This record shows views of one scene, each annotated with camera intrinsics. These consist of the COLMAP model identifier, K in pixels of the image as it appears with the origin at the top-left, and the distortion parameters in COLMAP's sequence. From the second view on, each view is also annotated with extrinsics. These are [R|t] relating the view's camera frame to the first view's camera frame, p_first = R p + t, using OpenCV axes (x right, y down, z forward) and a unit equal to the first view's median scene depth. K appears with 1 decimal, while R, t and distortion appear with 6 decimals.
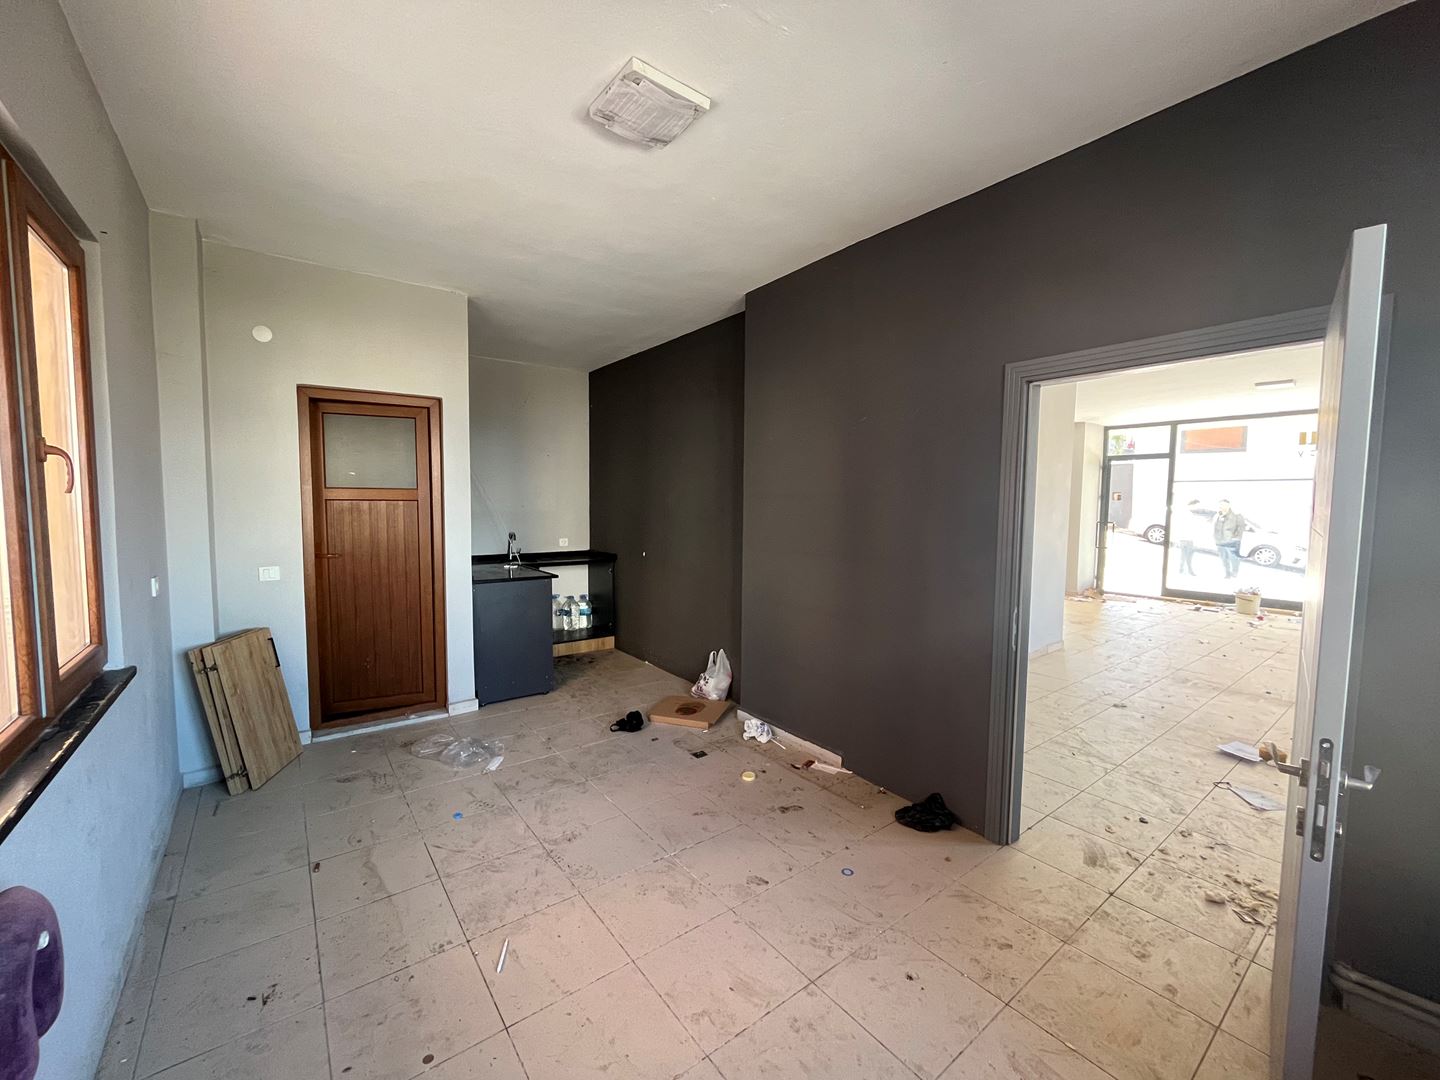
lens RADIAL K [[578.3, 0, 715.9], [0, 578.3, 542.7], [0, 0, 1]] dist [-0.003409, -0.000562]
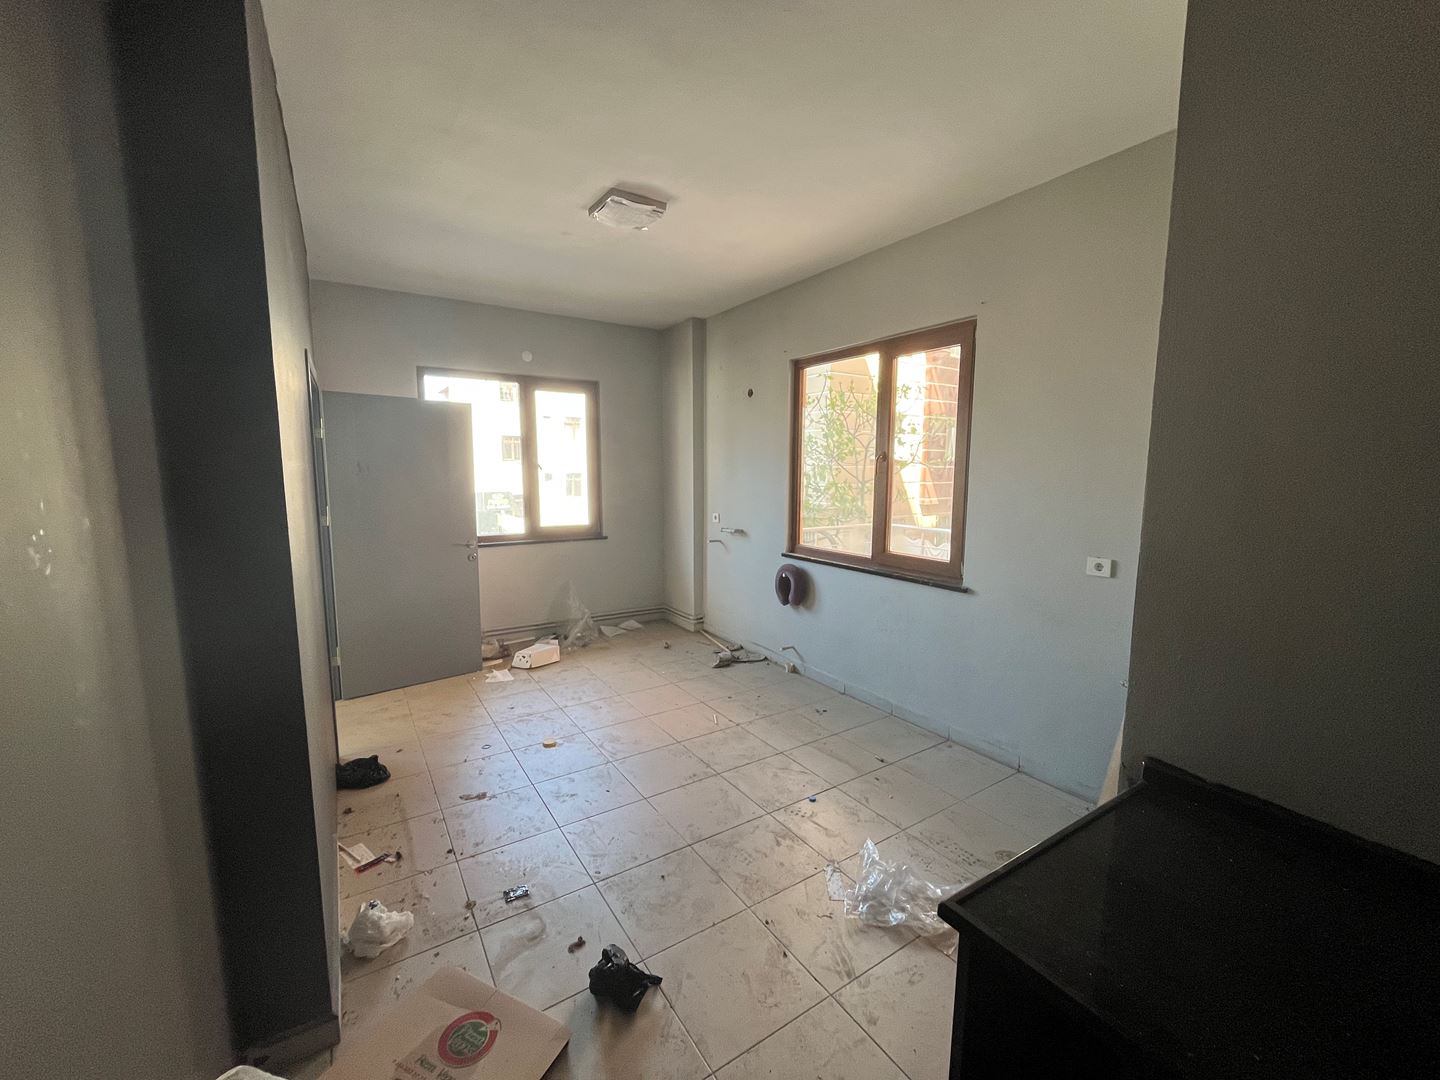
lens RADIAL K [[578.3, 0, 715.9], [0, 578.3, 542.7], [0, 0, 1]] dist [-0.003409, -0.000562]
pose [[-0.997360, -0.020663, 0.069610, -0.258063], [-0.006717, 0.980802, 0.194892, -0.111303], [-0.072300, 0.193910, -0.978351, 1.428303]]
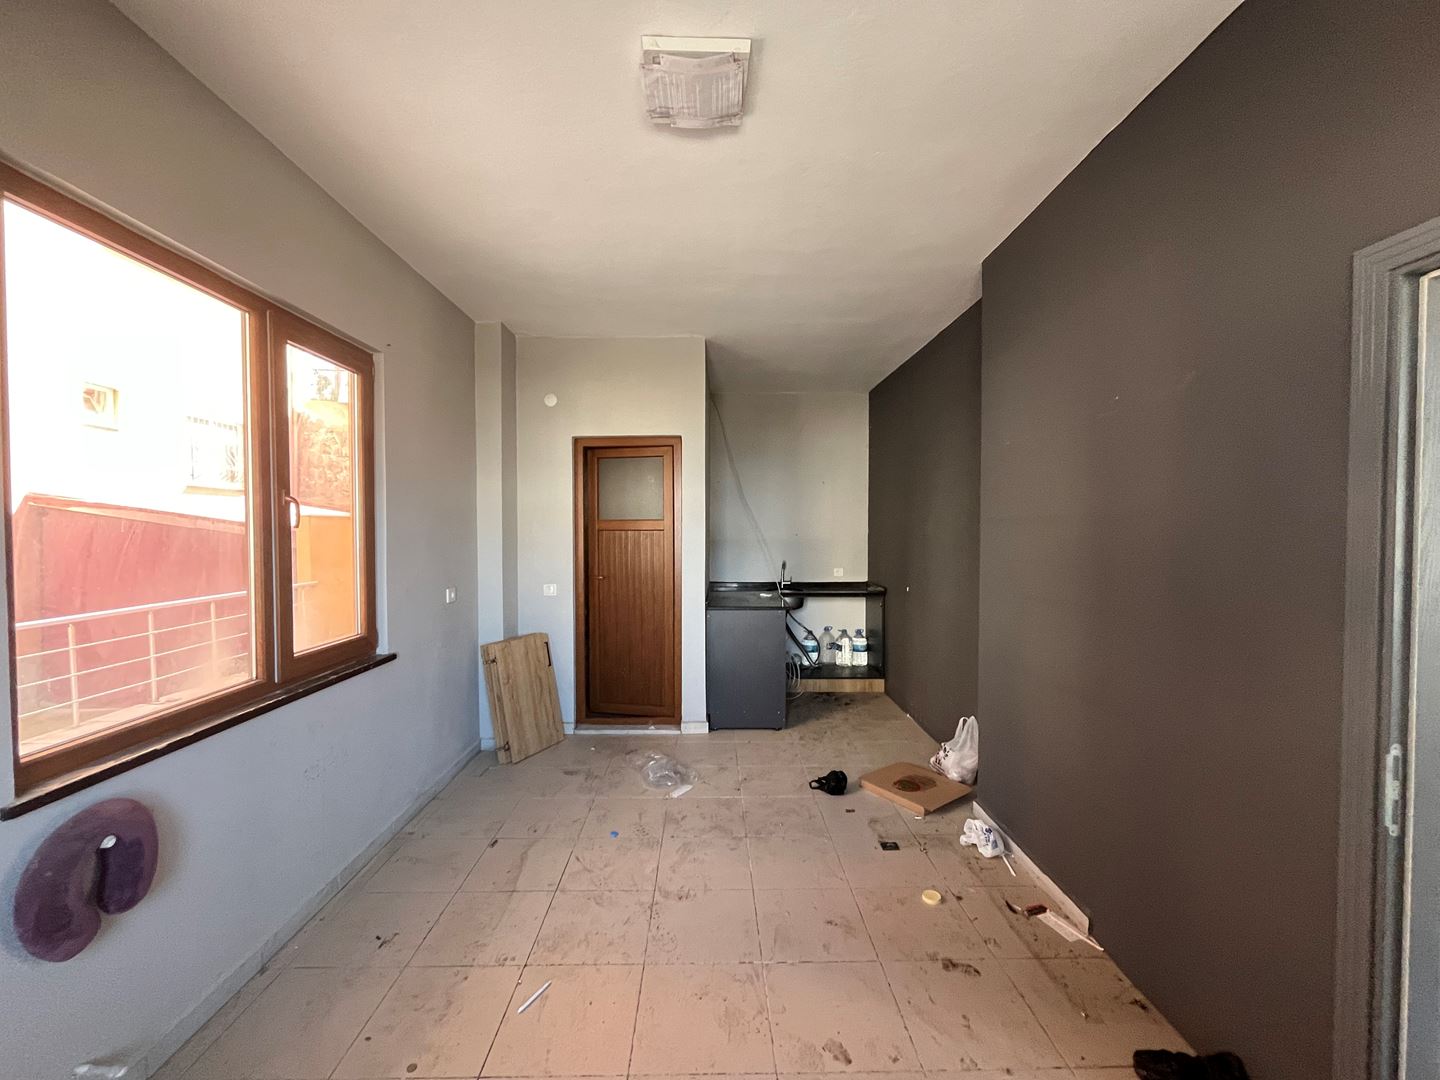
lens RADIAL K [[578.3, 0, 715.9], [0, 578.3, 542.7], [0, 0, 1]] dist [-0.003409, -0.000562]
pose [[0.805607, 0.004913, -0.592429, 0.235881], [-0.033153, 0.998773, -0.036800, -0.012900], [0.591521, 0.049287, 0.804781, 0.187631]]
